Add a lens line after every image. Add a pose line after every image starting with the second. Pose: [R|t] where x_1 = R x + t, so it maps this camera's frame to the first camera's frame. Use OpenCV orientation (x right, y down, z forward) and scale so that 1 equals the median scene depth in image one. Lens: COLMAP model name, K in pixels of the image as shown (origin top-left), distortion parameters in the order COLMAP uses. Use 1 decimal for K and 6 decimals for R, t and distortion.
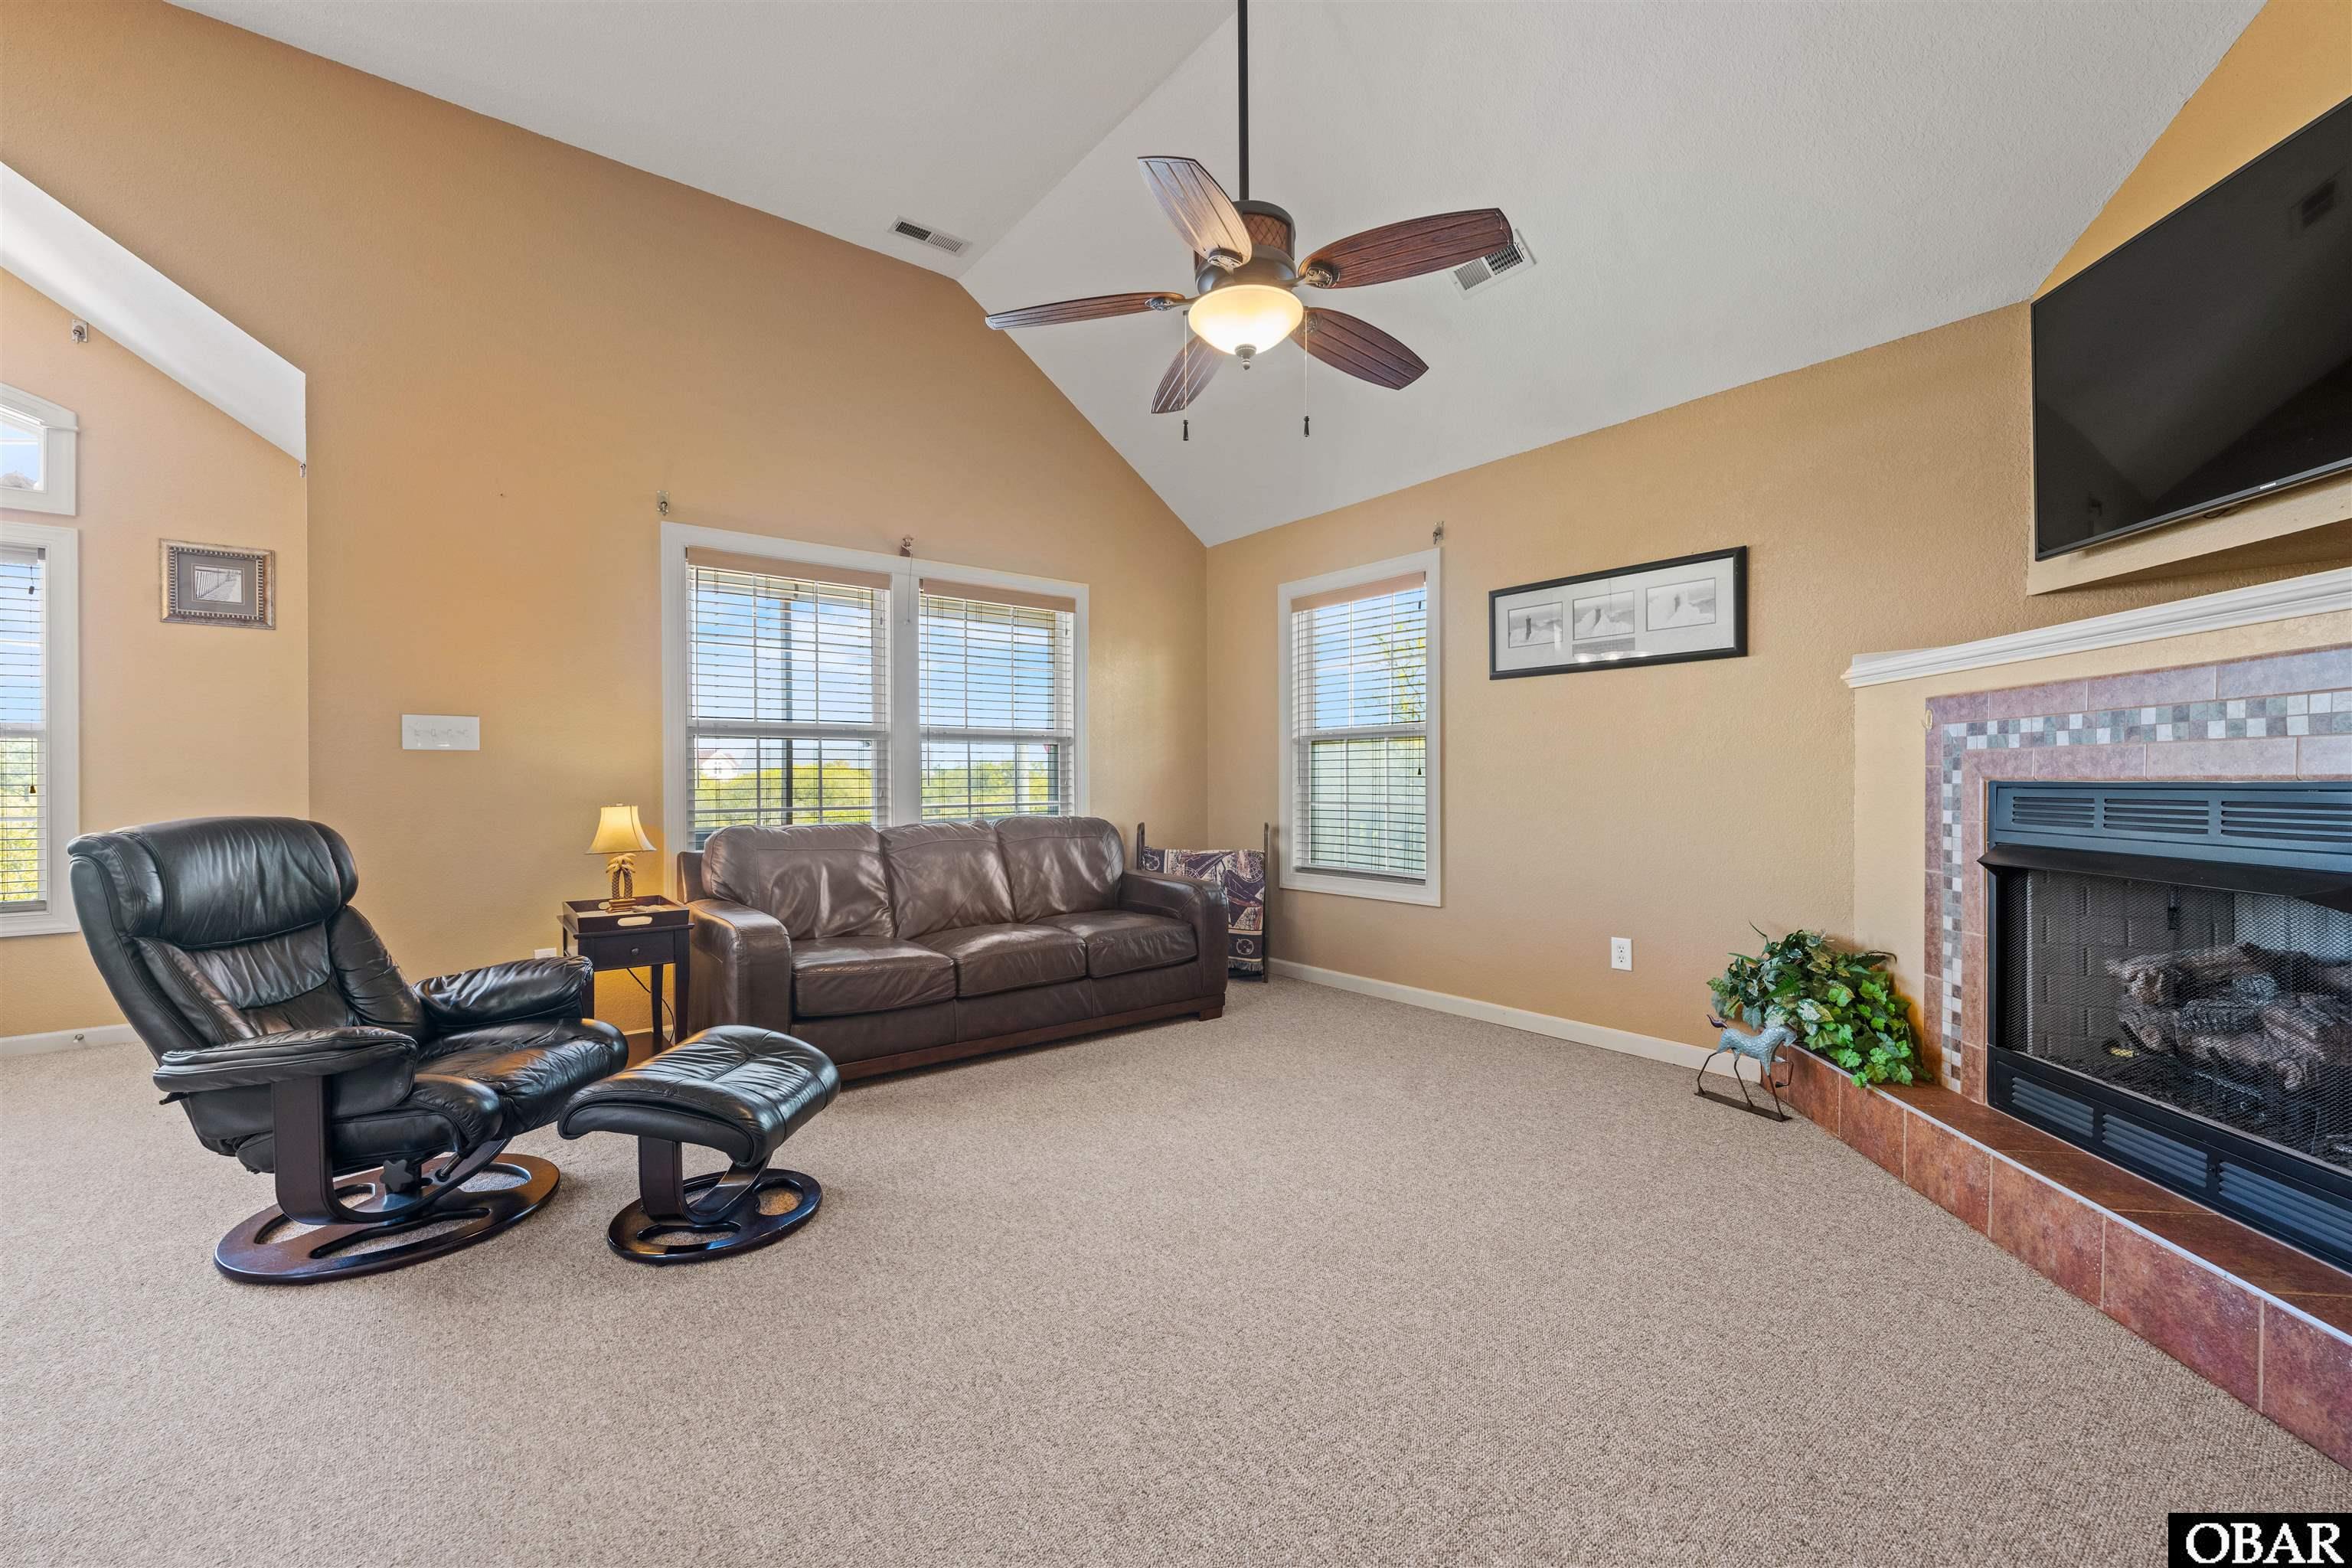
lens RADIAL K [[931.5, 0, 1185.9], [0, 931.5, 784.1], [0, 0, 1]] dist [-0.002232, -0.000316]
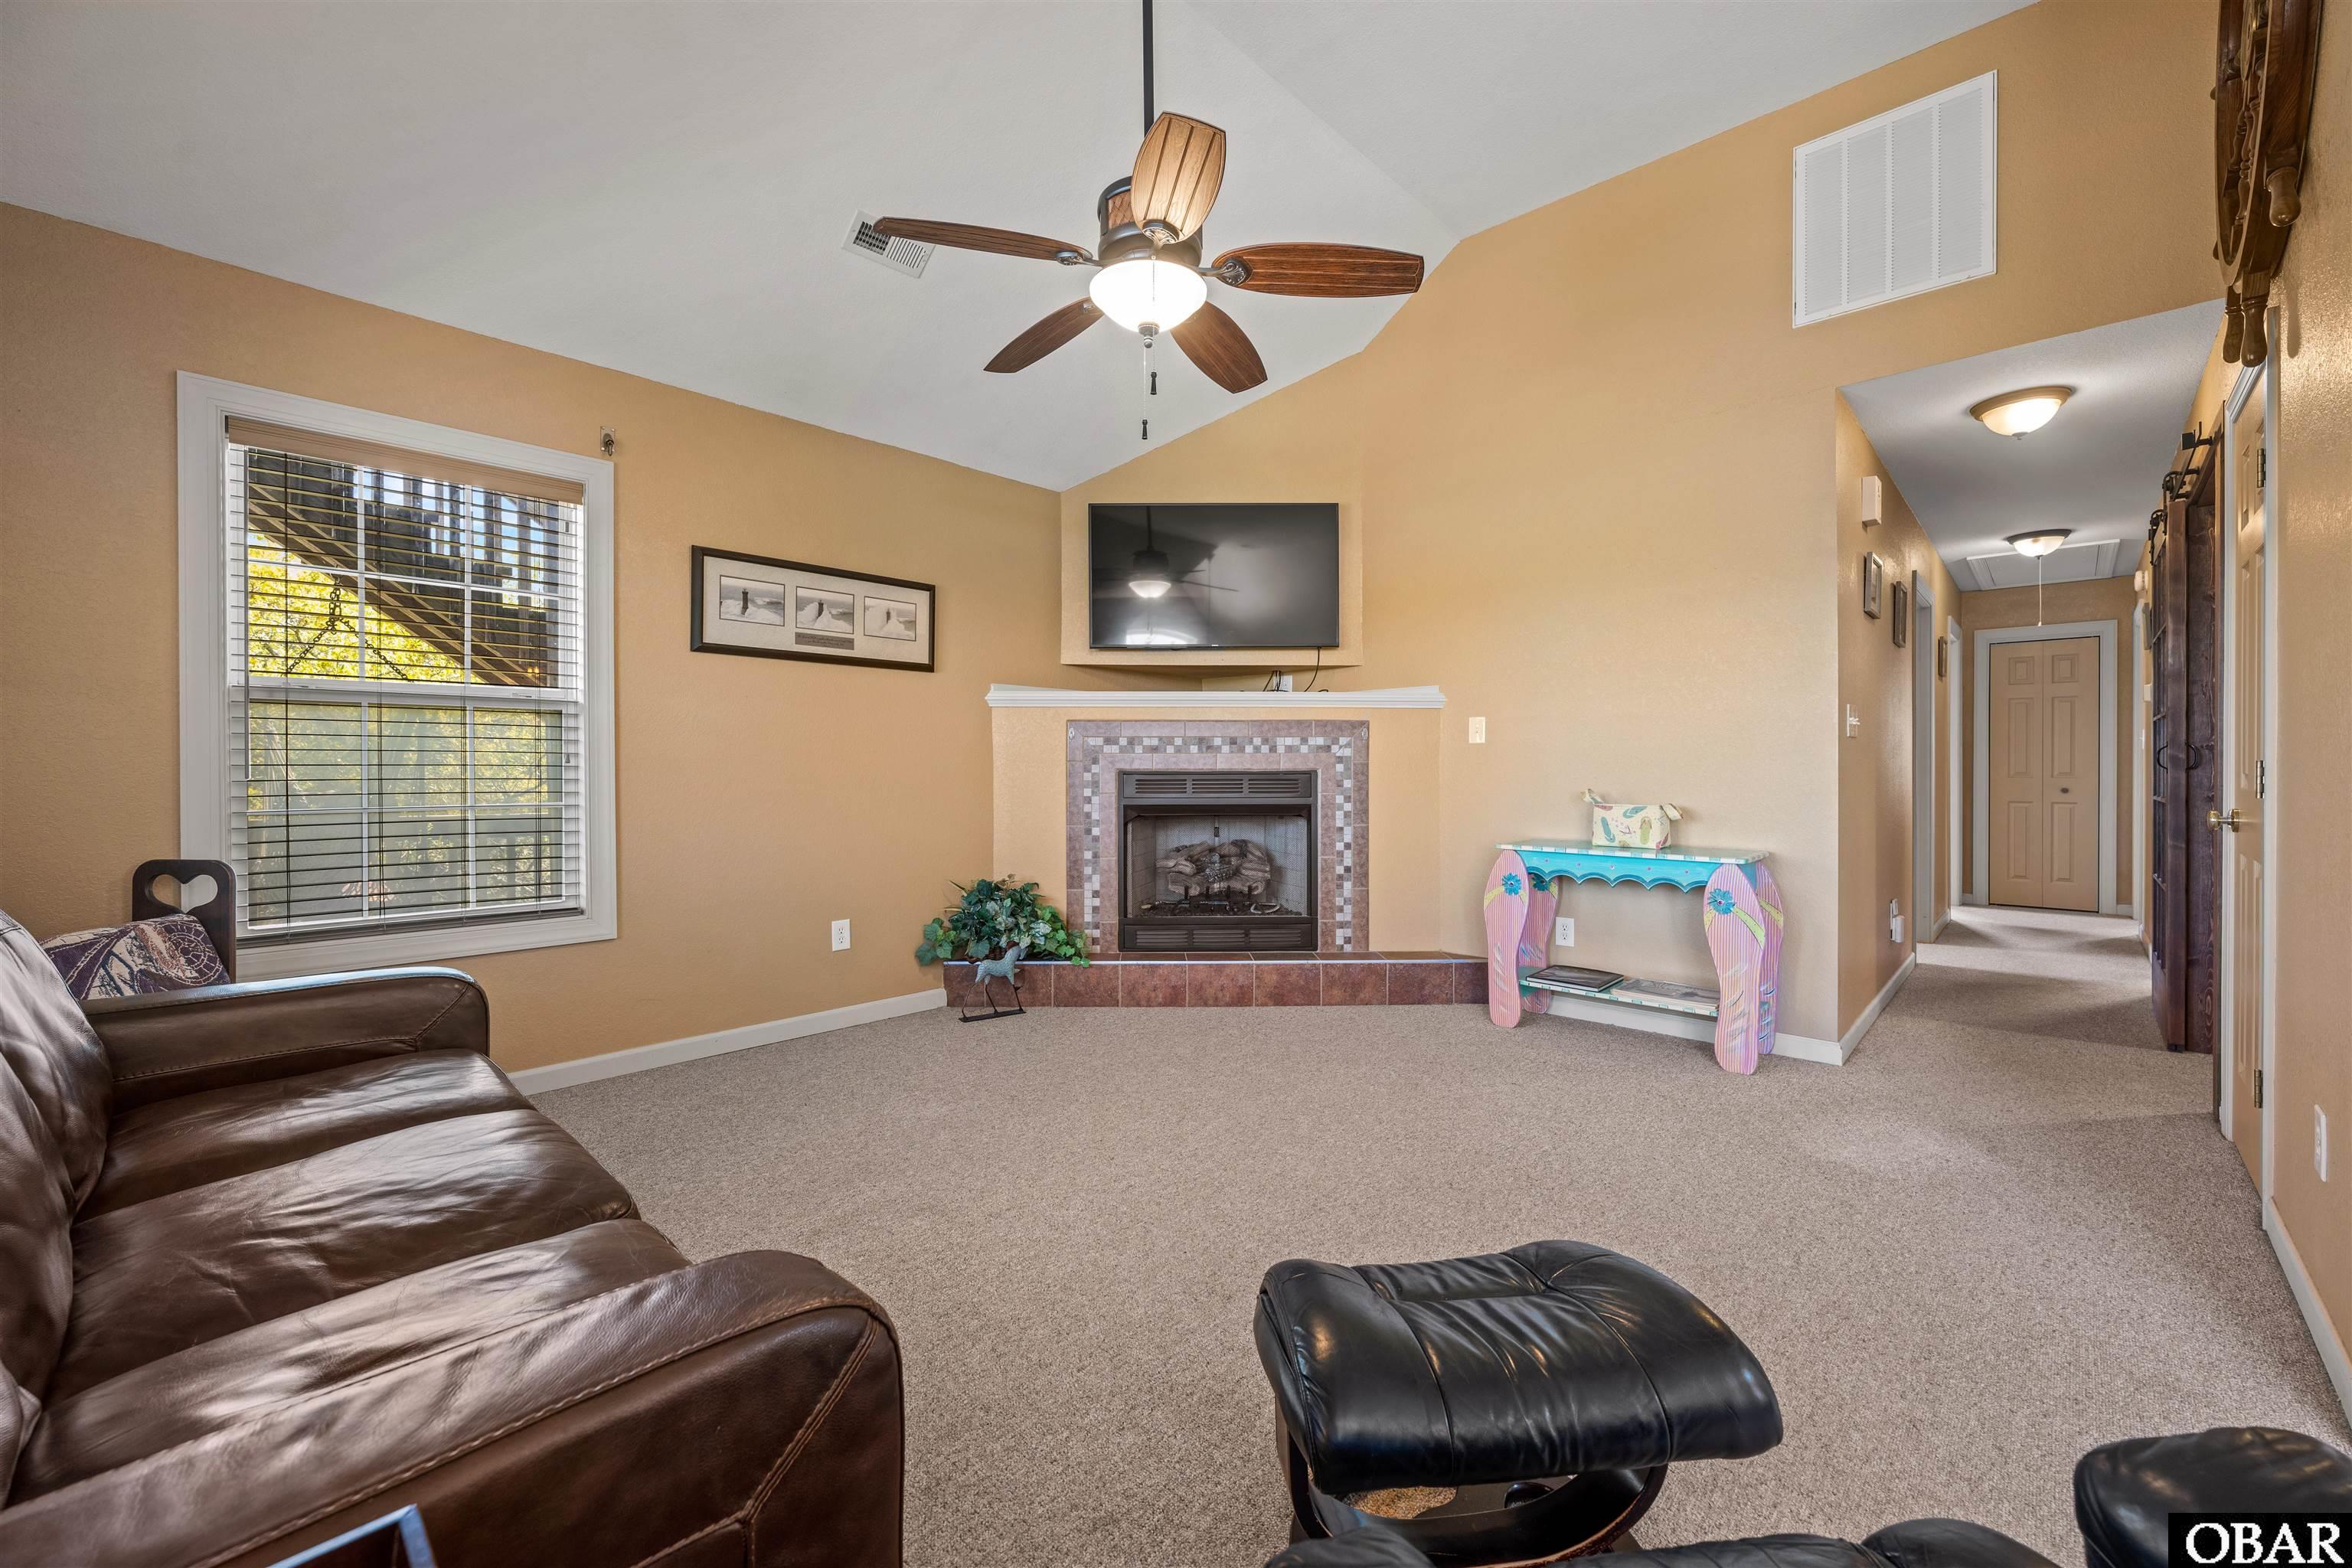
lens RADIAL K [[947.4, 0, 1188.1], [0, 947.4, 766.0], [0, 0, 1]] dist [-0.000002, -0.000027]
pose [[-0.143946, 0.006333, 0.989565, -0.911332], [0.005893, 0.999967, -0.005542, -0.001678], [-0.989568, 0.005034, -0.143978, 1.069263]]
